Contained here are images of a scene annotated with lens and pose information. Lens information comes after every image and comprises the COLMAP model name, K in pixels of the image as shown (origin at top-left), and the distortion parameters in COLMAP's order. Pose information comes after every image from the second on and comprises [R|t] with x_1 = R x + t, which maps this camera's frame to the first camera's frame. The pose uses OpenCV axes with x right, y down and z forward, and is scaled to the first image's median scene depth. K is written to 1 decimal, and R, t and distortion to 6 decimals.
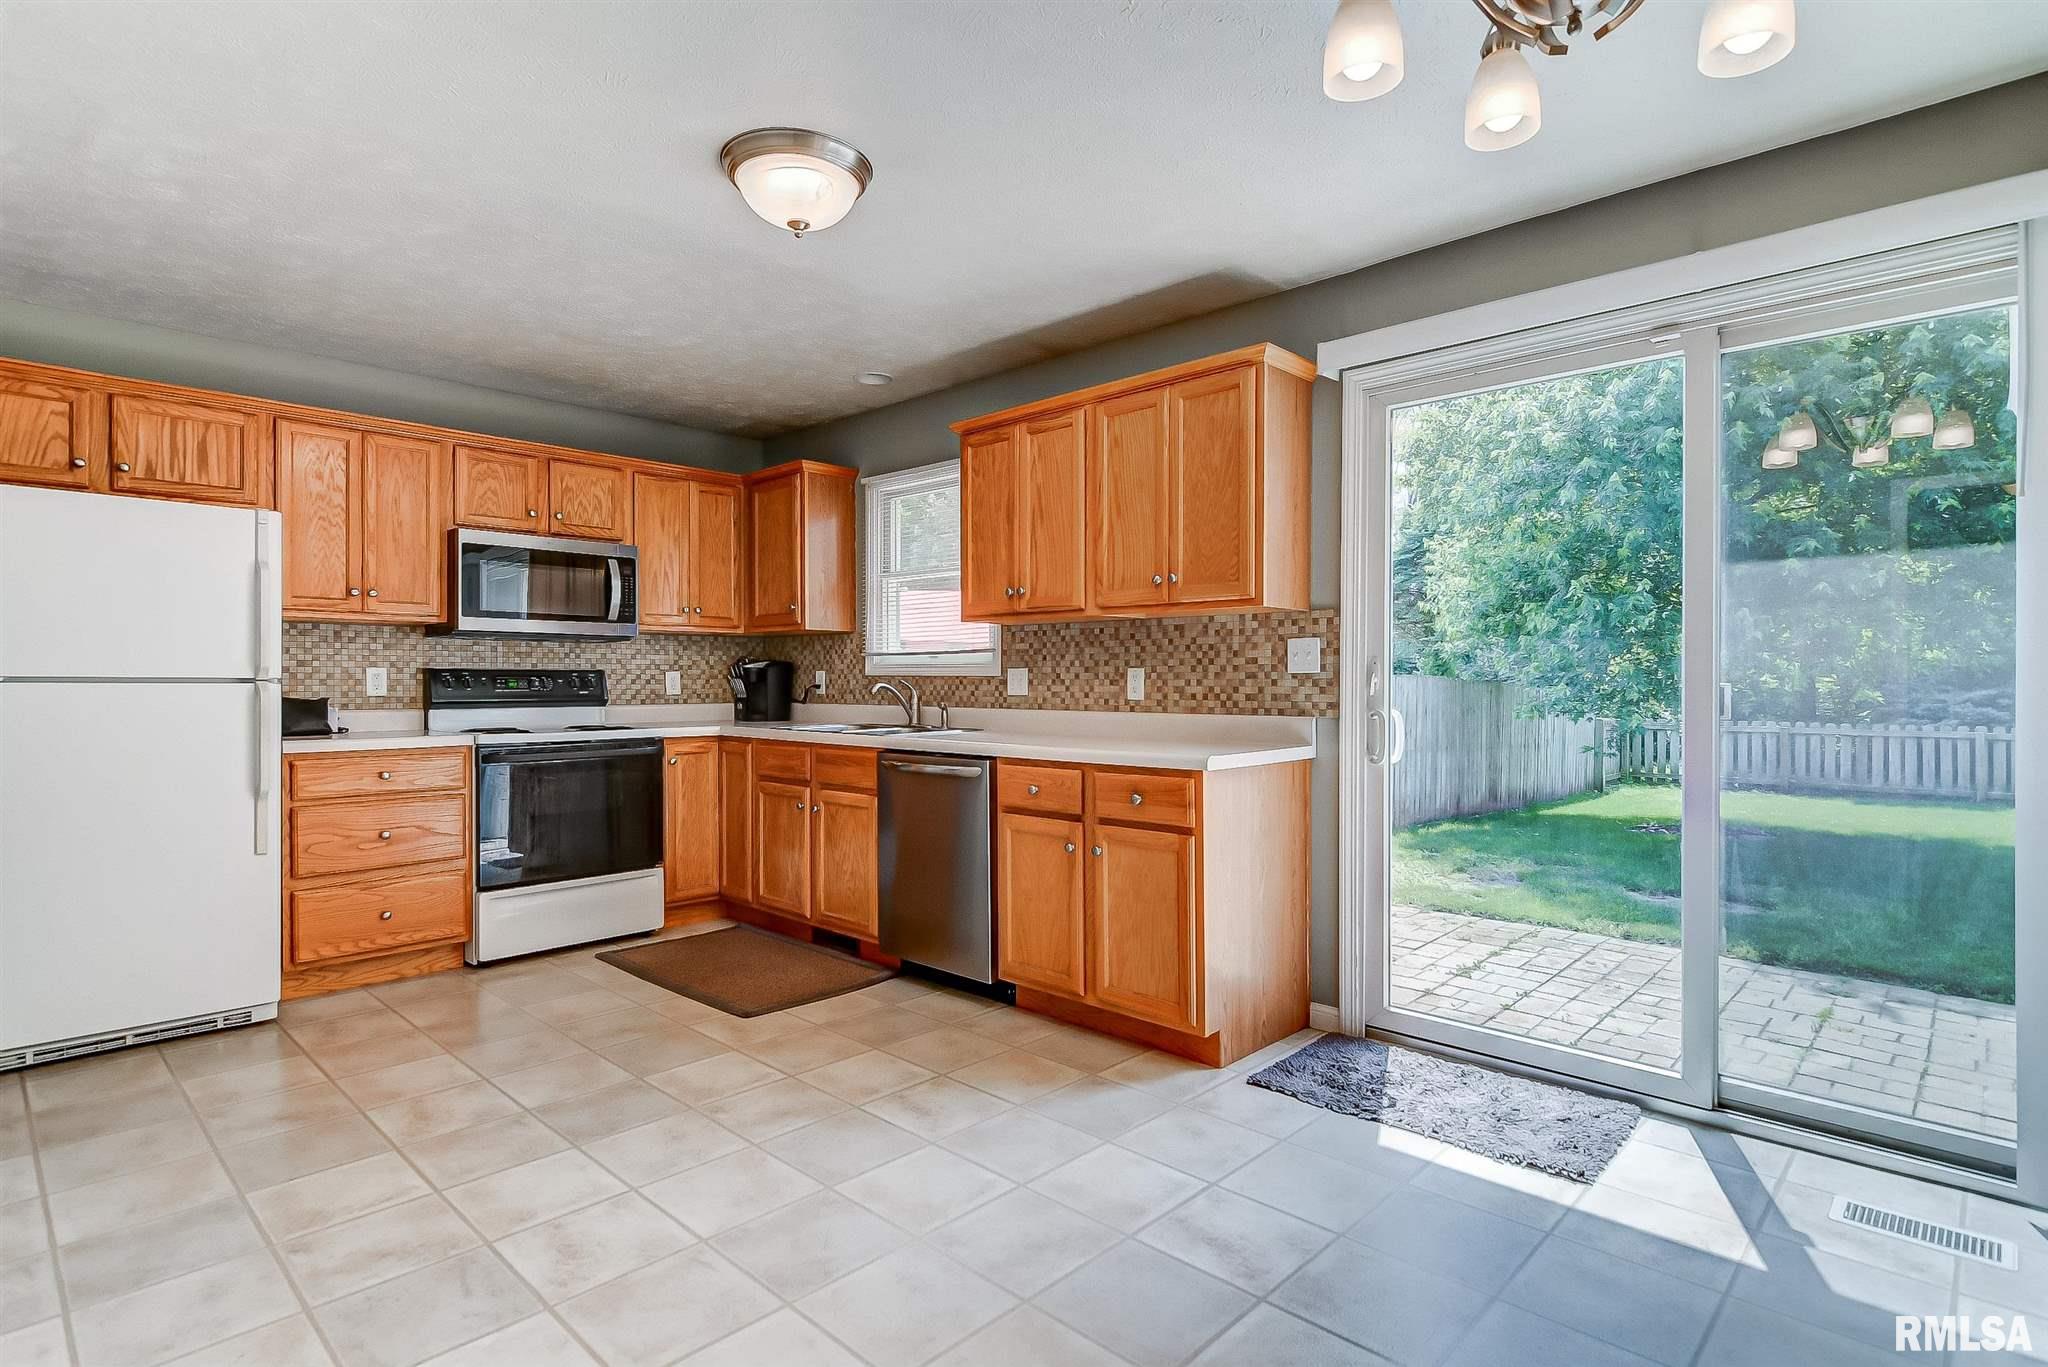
lens RADIAL K [[1048.9, 0, 1031.4], [0, 1048.9, 688.2], [0, 0, 1]] dist [-0.011978, -0.000297]
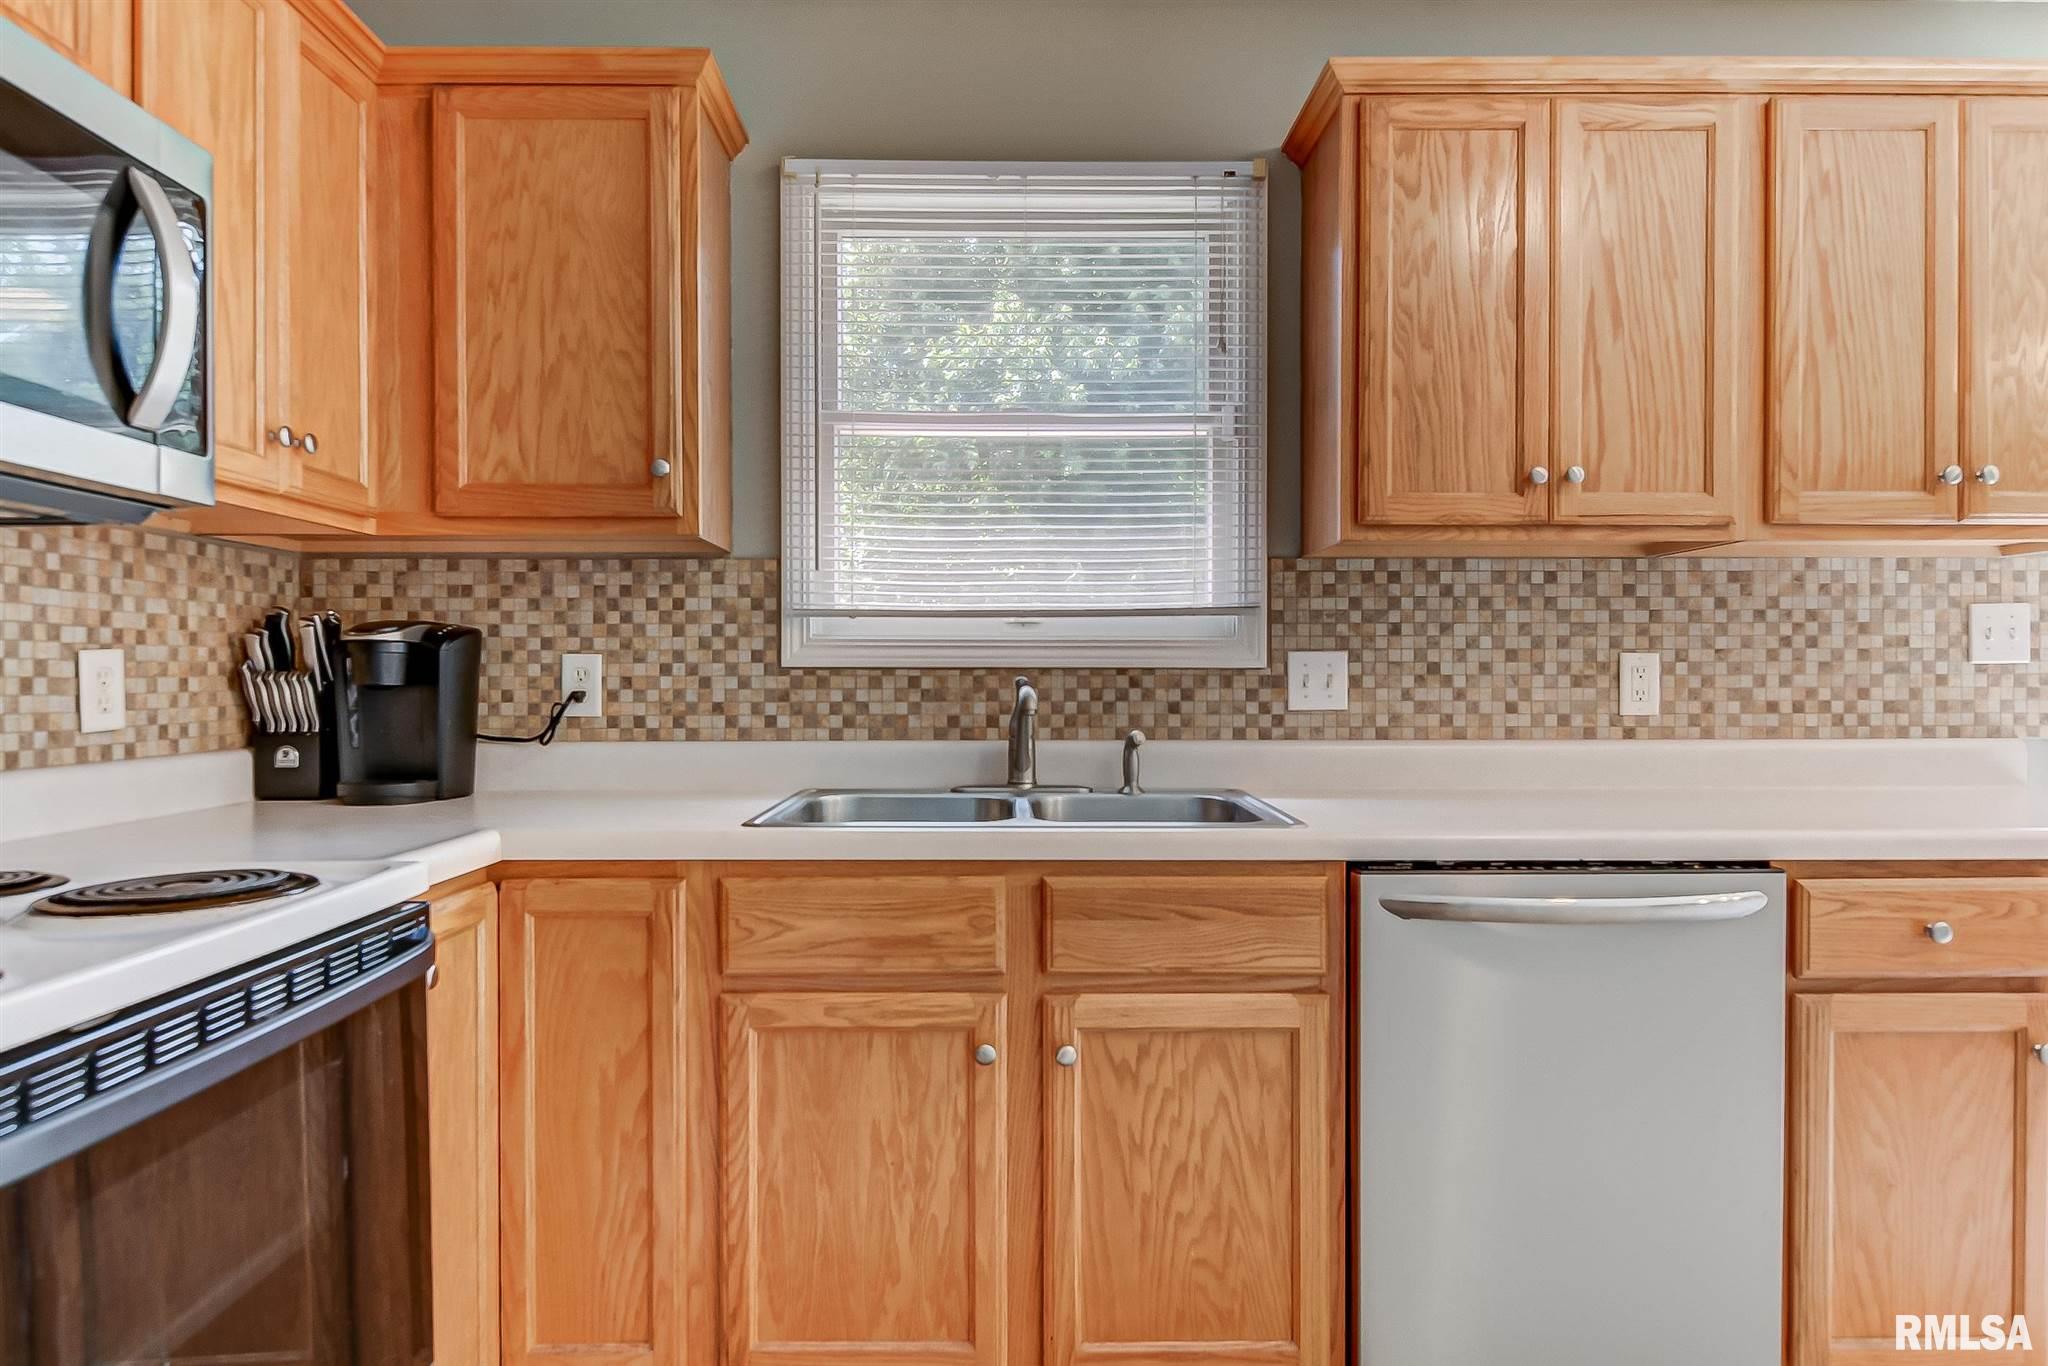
lens RADIAL K [[1267.4, 0, 1038.3], [0, 1267.4, 682.7], [0, 0, 1]] dist [0.000427, -0.004860]
pose [[0.713989, -0.004287, 0.700144, -0.513548], [0.007489, 0.999971, -0.001514, -0.005650], [-0.700117, 0.006324, 0.714000, 0.729943]]
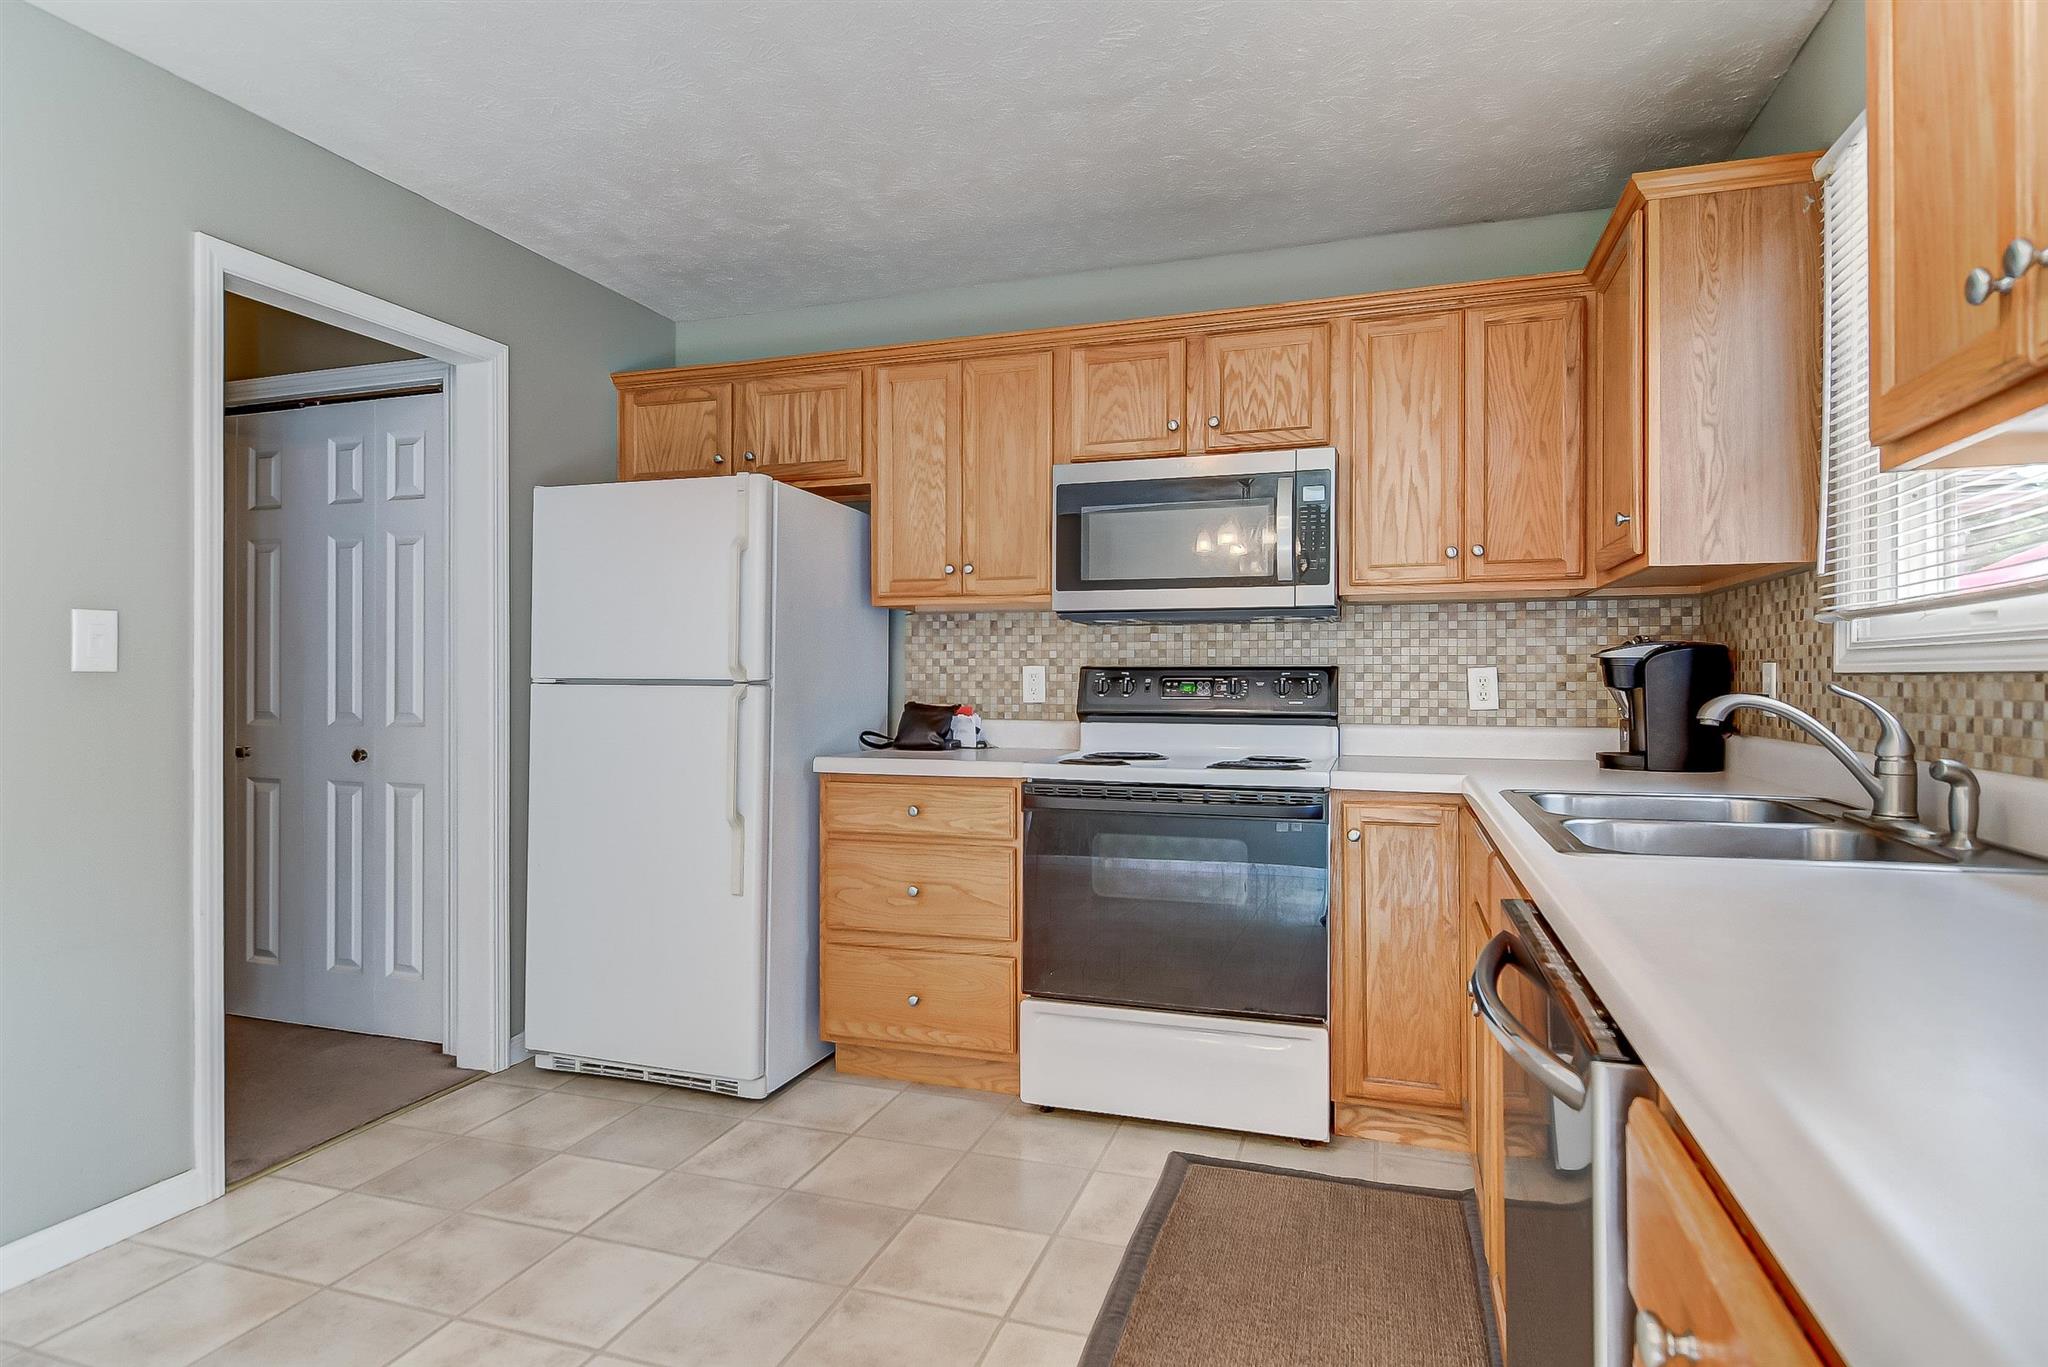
lens RADIAL K [[1098.8, 0, 980.4], [0, 1098.8, 680.0], [0, 0, 1]] dist [0.010819, -0.010709]
pose [[0.408402, -0.000914, -0.912802, 0.103470], [-0.007948, 0.999958, -0.004557, -0.005832], [0.912767, 0.009116, 0.408378, 0.663266]]
